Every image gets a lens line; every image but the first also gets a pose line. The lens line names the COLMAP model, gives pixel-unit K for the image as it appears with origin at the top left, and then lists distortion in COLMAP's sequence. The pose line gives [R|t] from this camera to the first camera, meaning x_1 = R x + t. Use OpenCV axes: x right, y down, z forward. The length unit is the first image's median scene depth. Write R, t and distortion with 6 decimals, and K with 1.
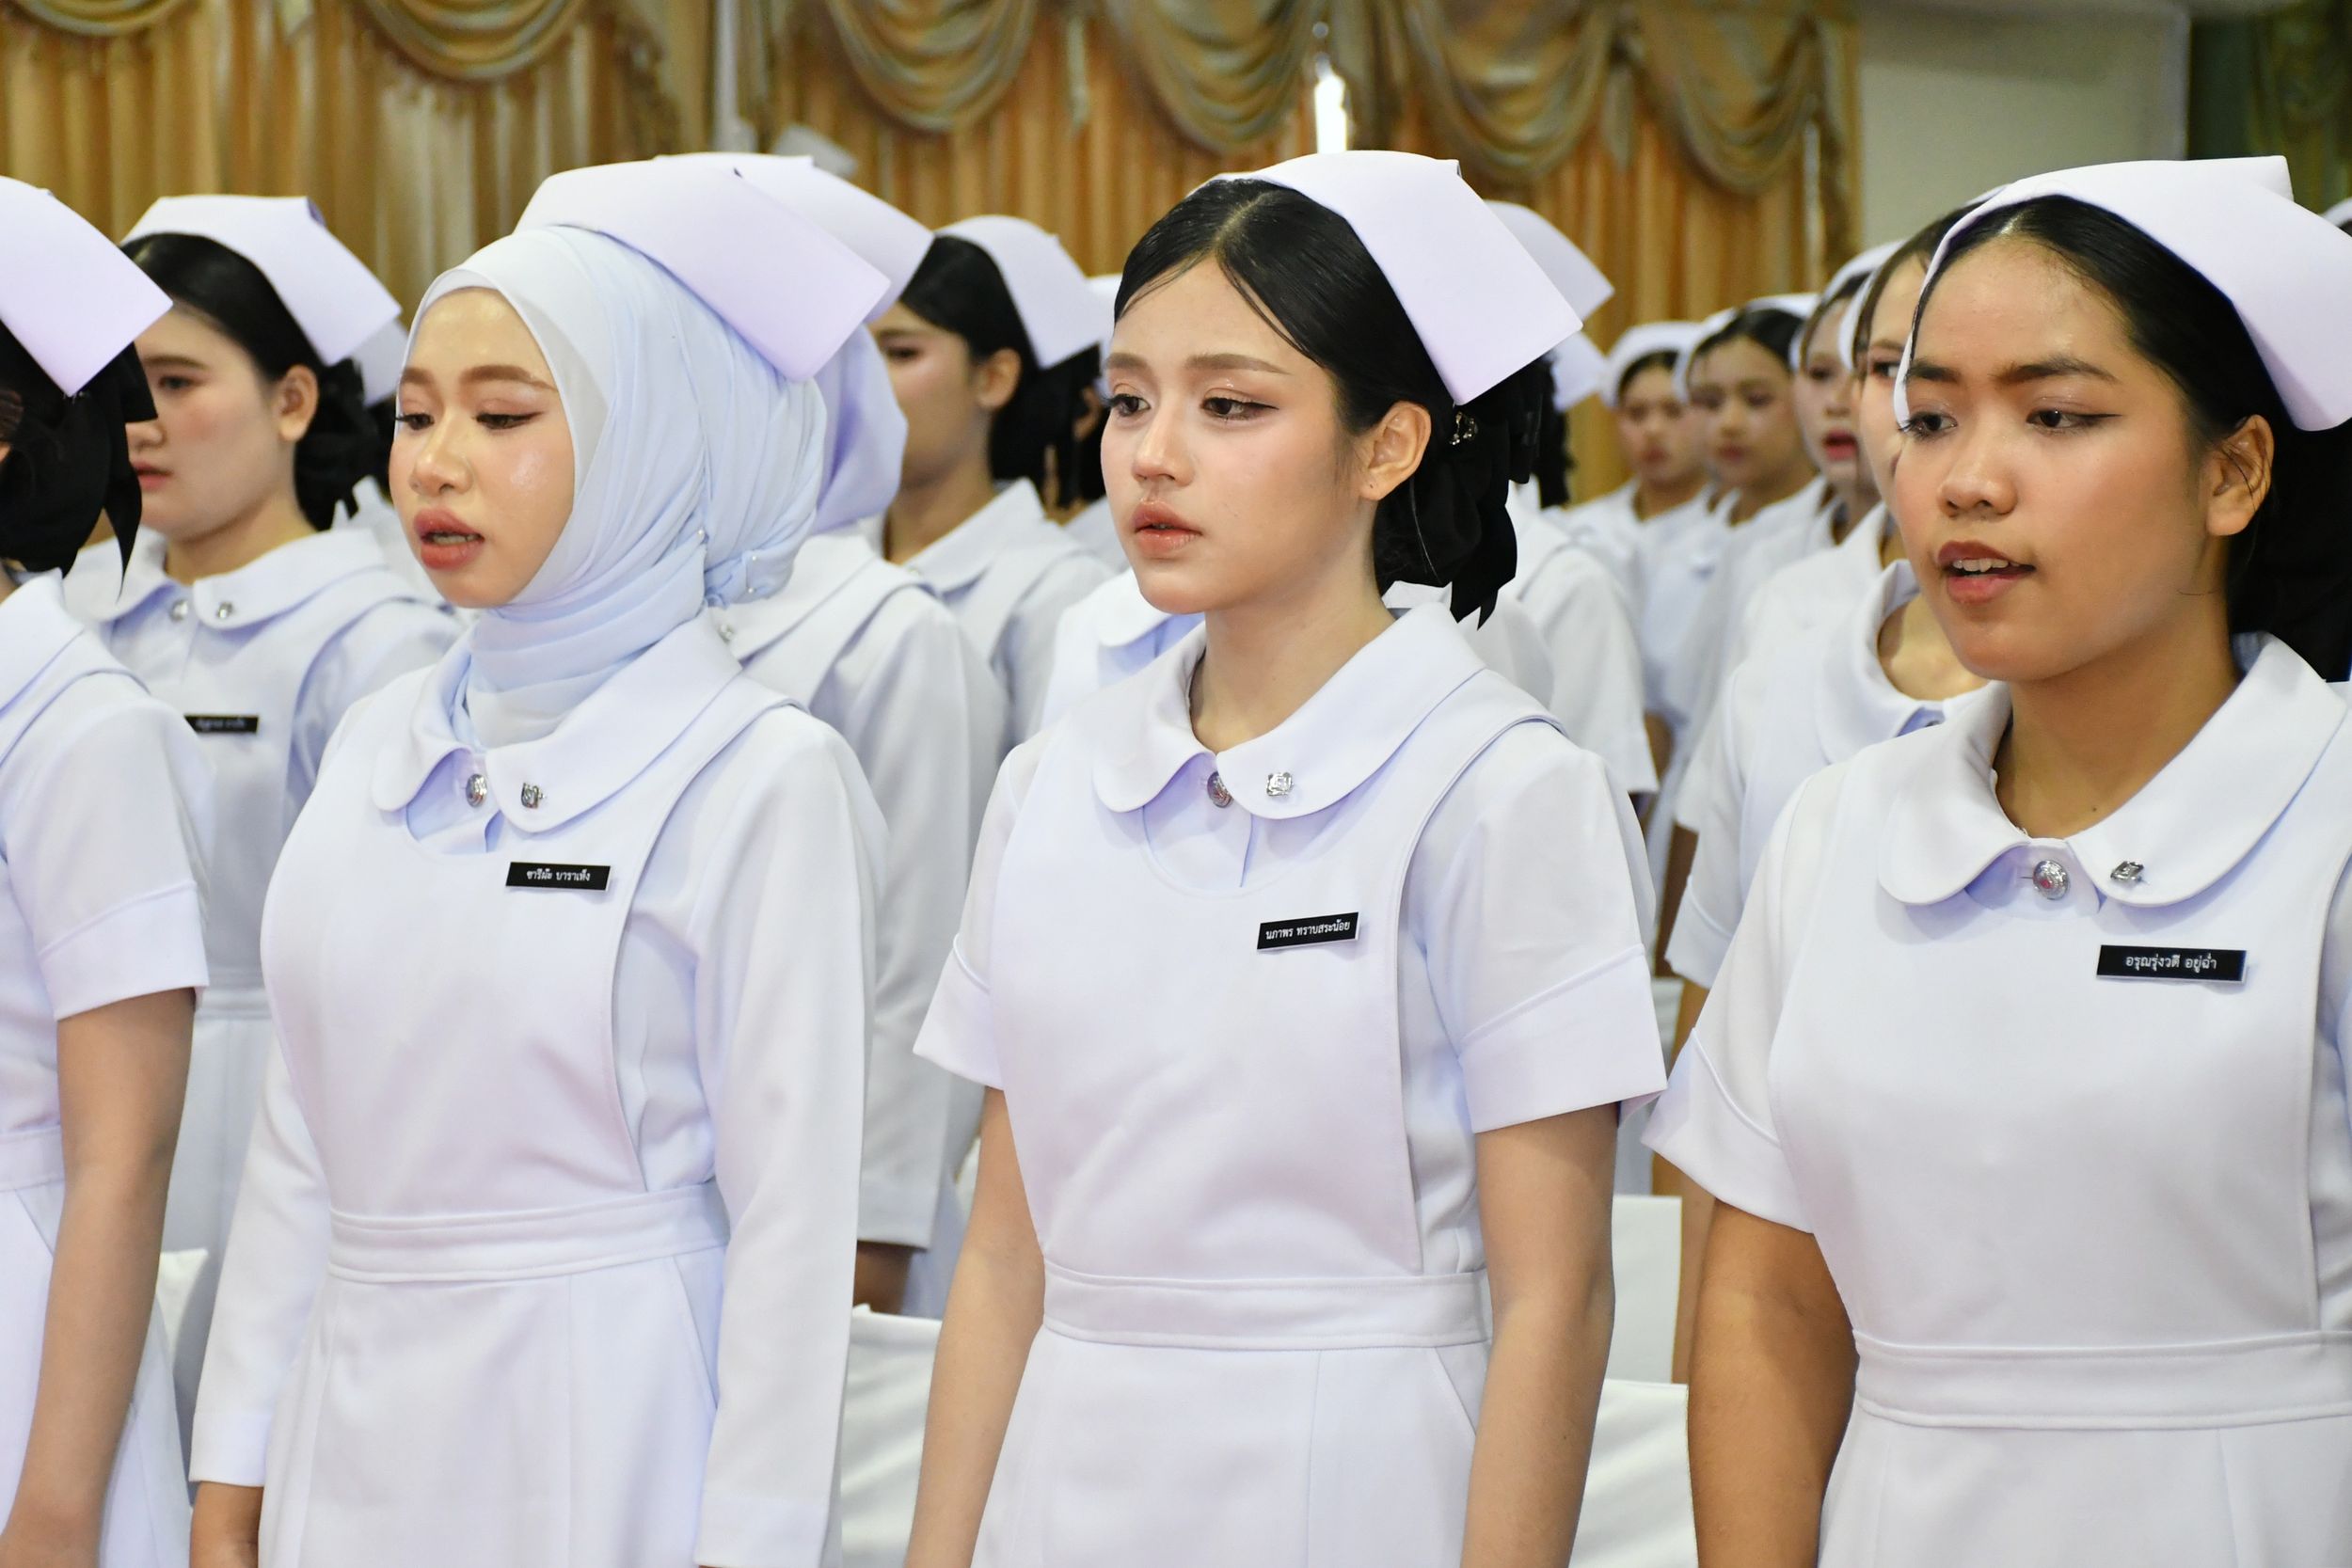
lens RADIAL K [[6364.5, 0, 1176.0], [0, 6364.5, 784.0], [0, 0, 1]] dist [0.574934, 7.717122]
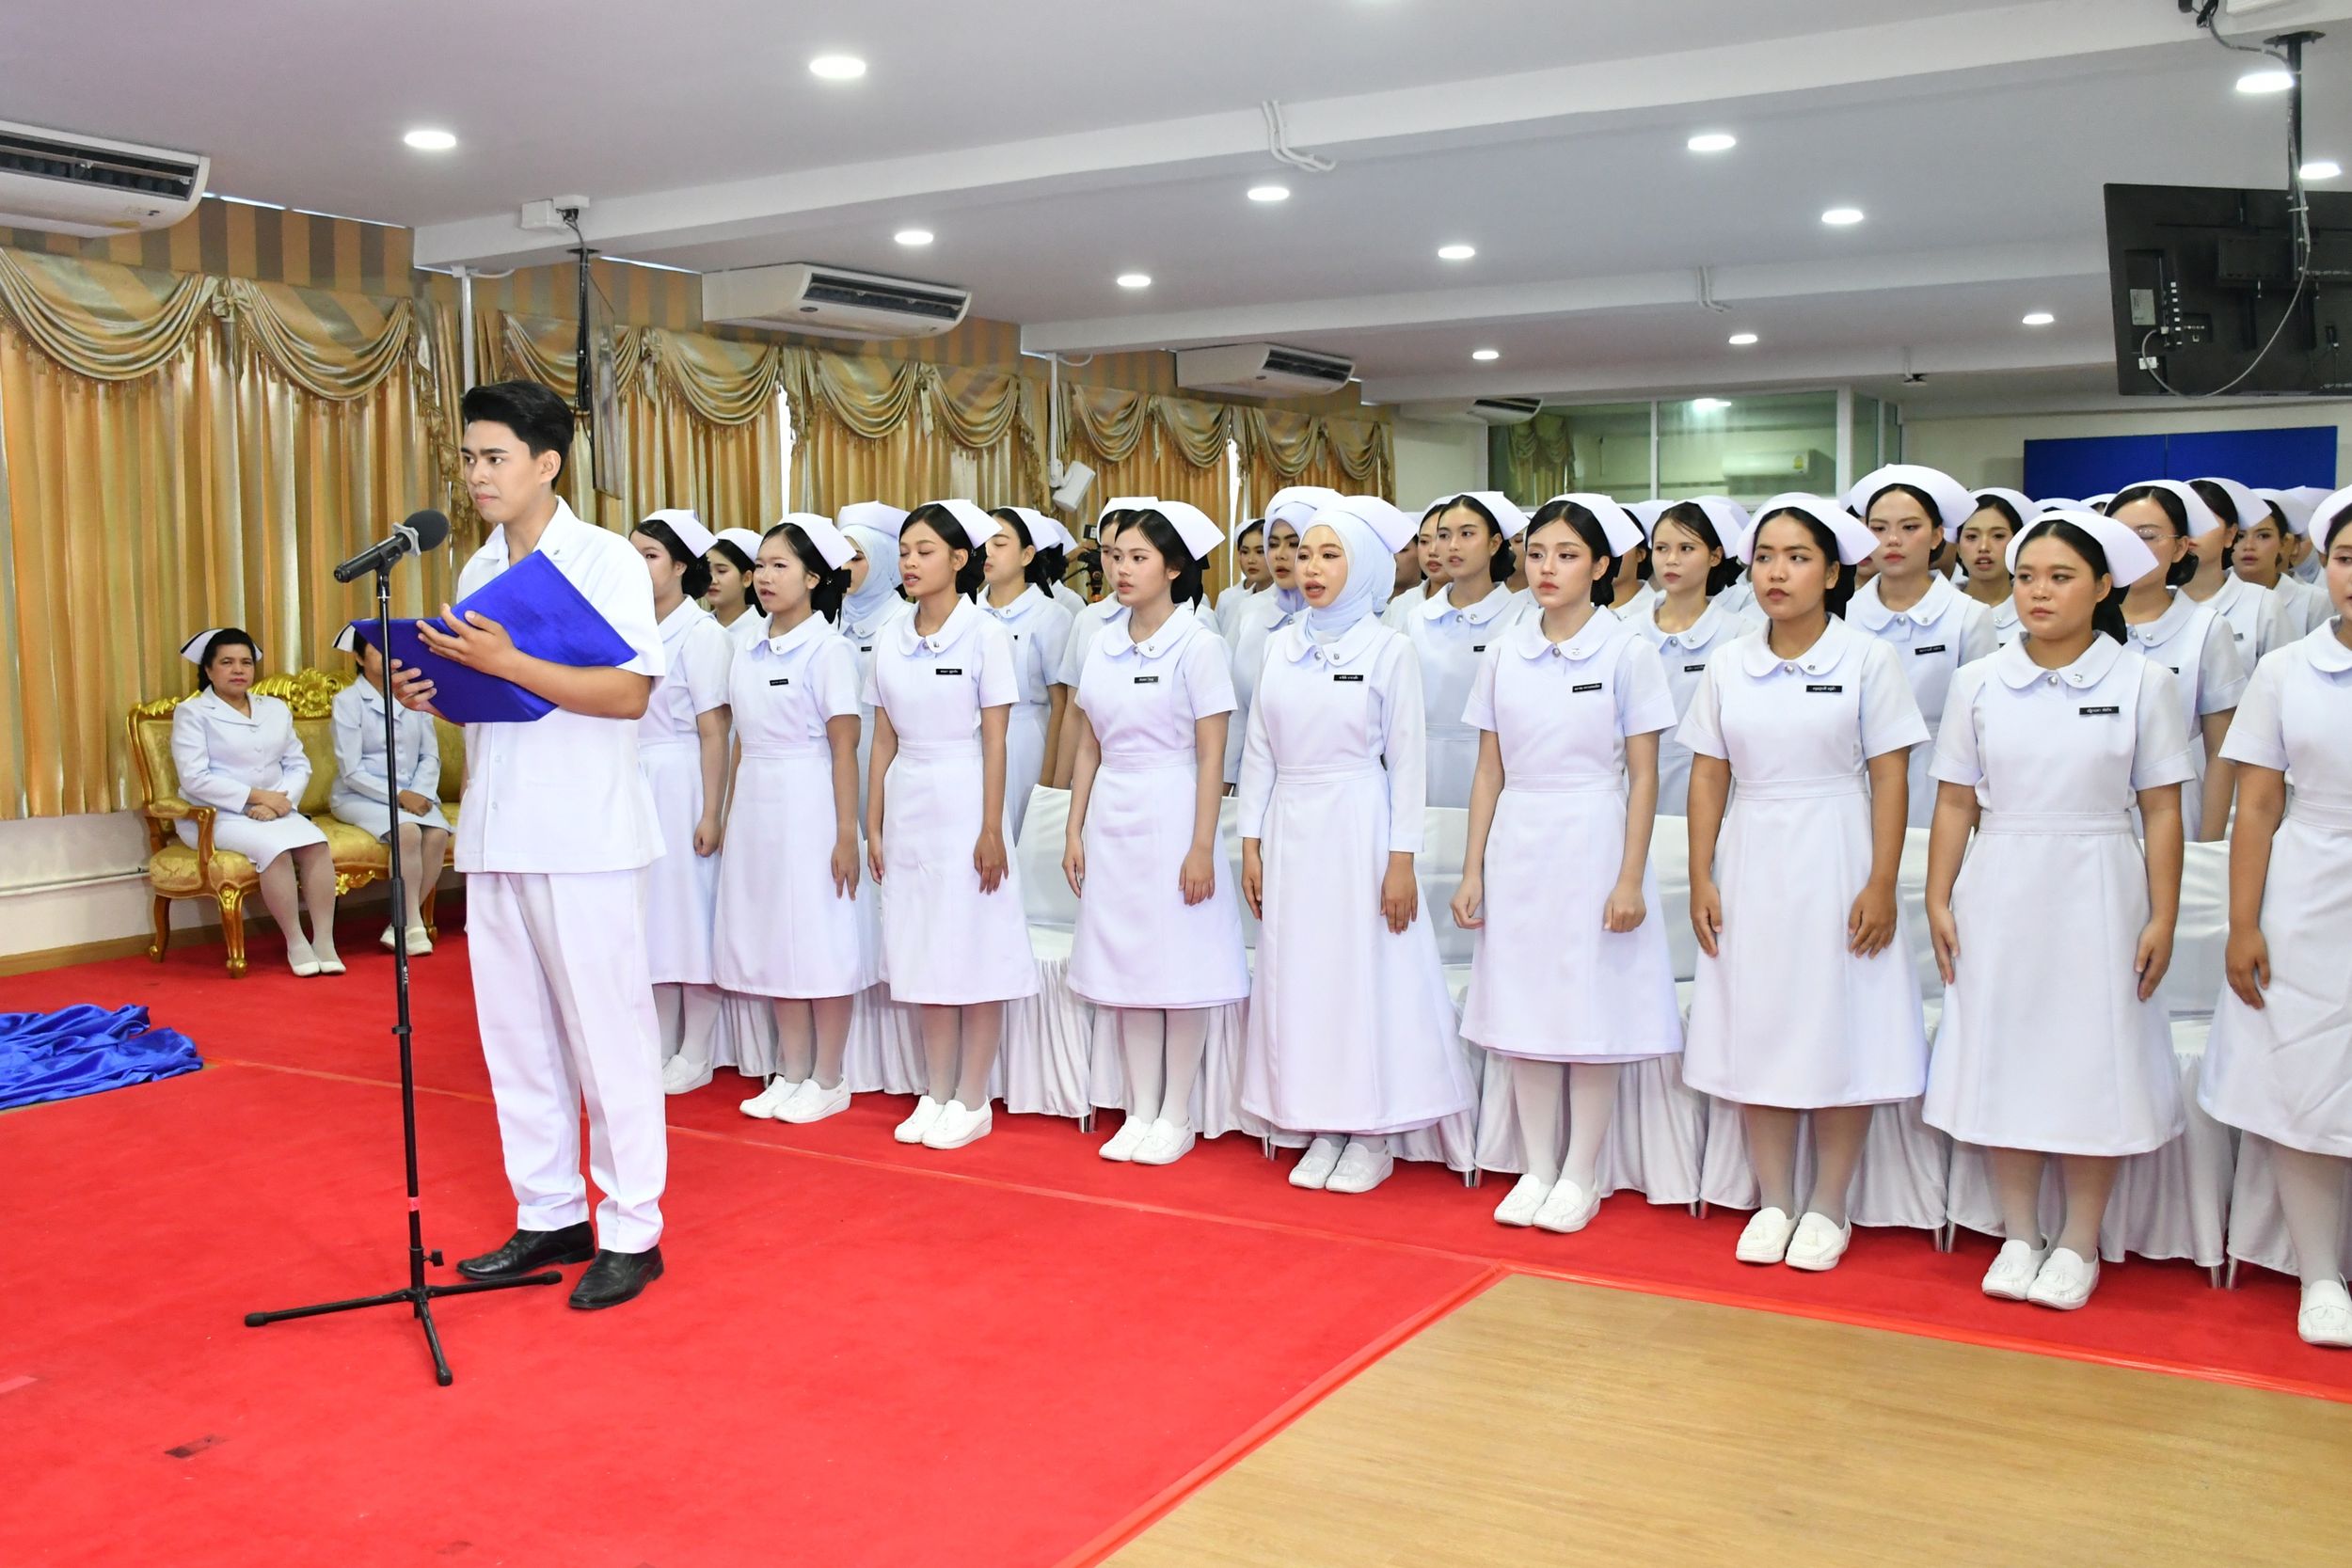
lens RADIAL K [[2207.7, 0, 1176.0], [0, 2207.7, 784.0], [0, 0, 1]] dist [0.007167, 0.002580]
pose [[0.999829, -0.006010, 0.017469, -0.224689], [0.005206, 0.998941, 0.045710, 0.016488], [-0.017726, -0.045611, 0.998802, -0.330098]]
